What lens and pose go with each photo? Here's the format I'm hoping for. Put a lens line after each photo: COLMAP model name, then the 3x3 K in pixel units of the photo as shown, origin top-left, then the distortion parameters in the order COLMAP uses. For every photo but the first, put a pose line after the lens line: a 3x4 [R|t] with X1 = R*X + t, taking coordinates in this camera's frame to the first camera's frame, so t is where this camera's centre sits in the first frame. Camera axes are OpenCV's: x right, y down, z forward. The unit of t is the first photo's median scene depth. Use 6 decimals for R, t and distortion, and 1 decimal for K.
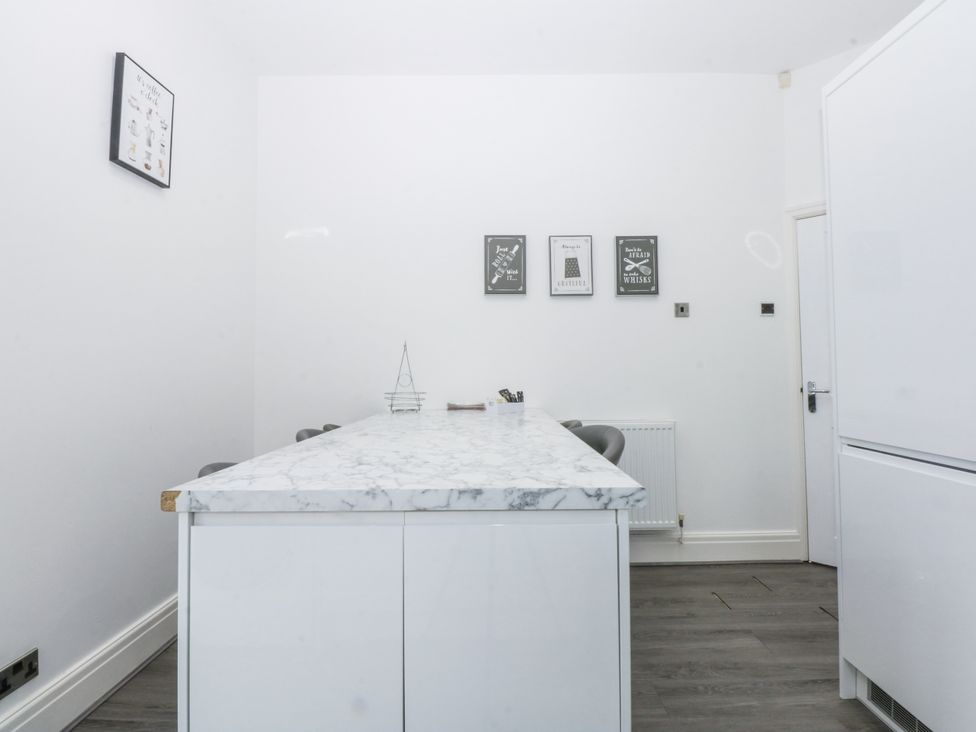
lens RADIAL K [[513.6, 0, 494.6], [0, 513.6, 350.3], [0, 0, 1]] dist [-0.002261, -0.000676]
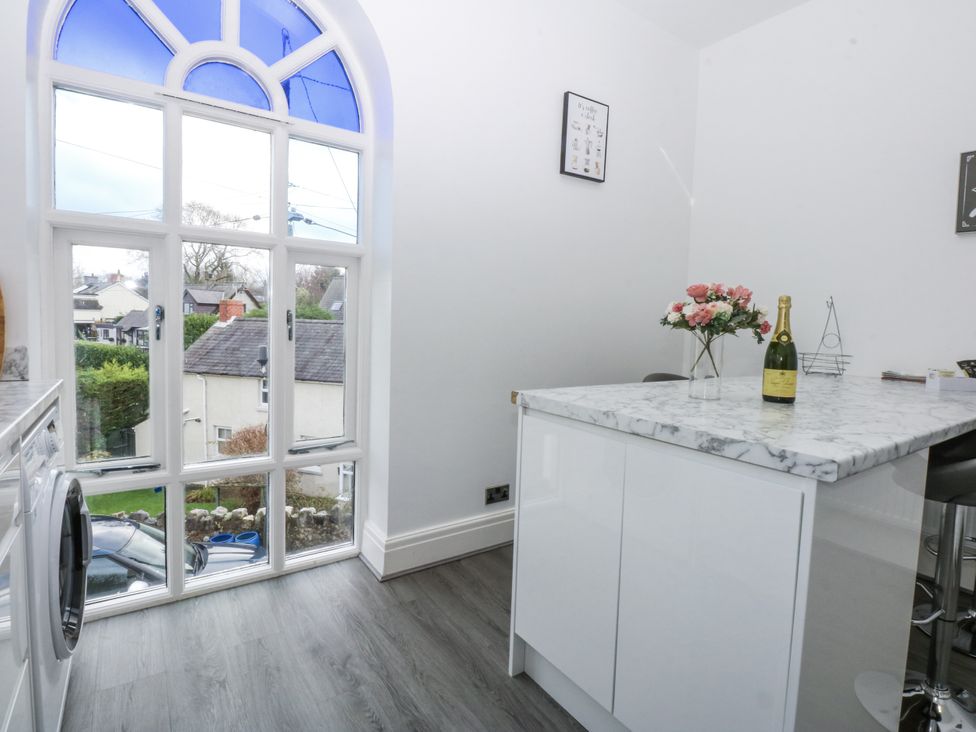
lens RADIAL K [[503.6, 0, 489.1], [0, 503.6, 362.1], [0, 0, 1]] dist [0.000828, -0.000025]
pose [[0.567763, 0.090793, -0.818170, 0.218614], [-0.003564, 0.994161, 0.107850, 0.001491], [0.823185, -0.058317, 0.564771, 0.006331]]
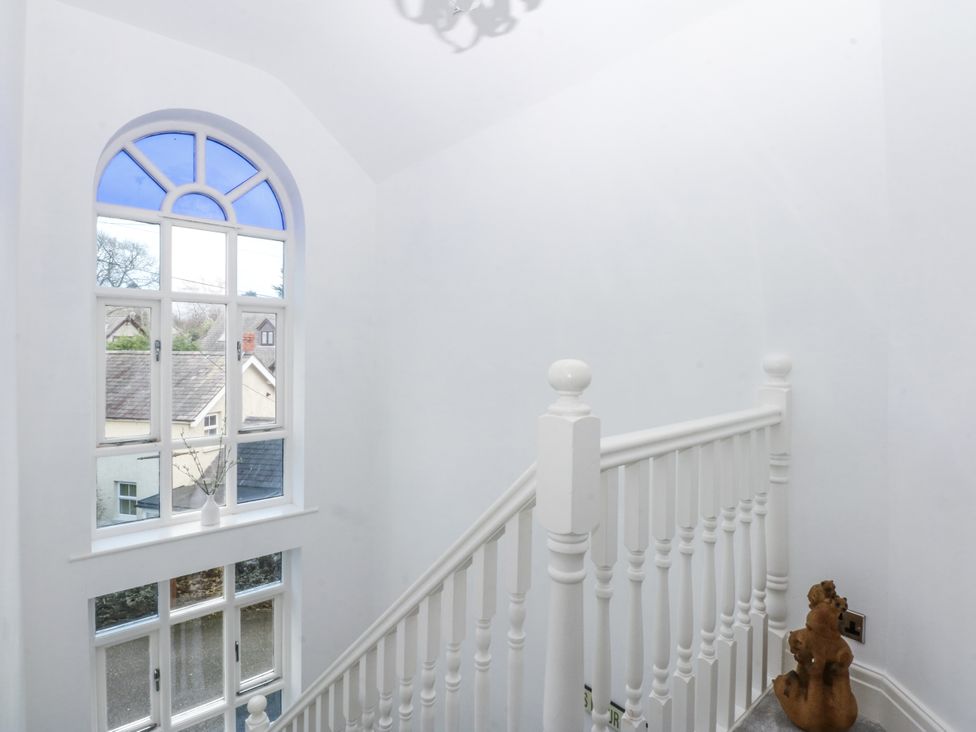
lens RADIAL K [[503.6, 0, 489.1], [0, 503.6, 362.1], [0, 0, 1]] dist [0.000828, -0.000025]
pose [[0.671538, 0.034737, -0.740155, 0.706193], [0.009734, 0.998401, 0.055689, -0.007207], [0.740906, -0.044602, 0.670126, -0.169746]]
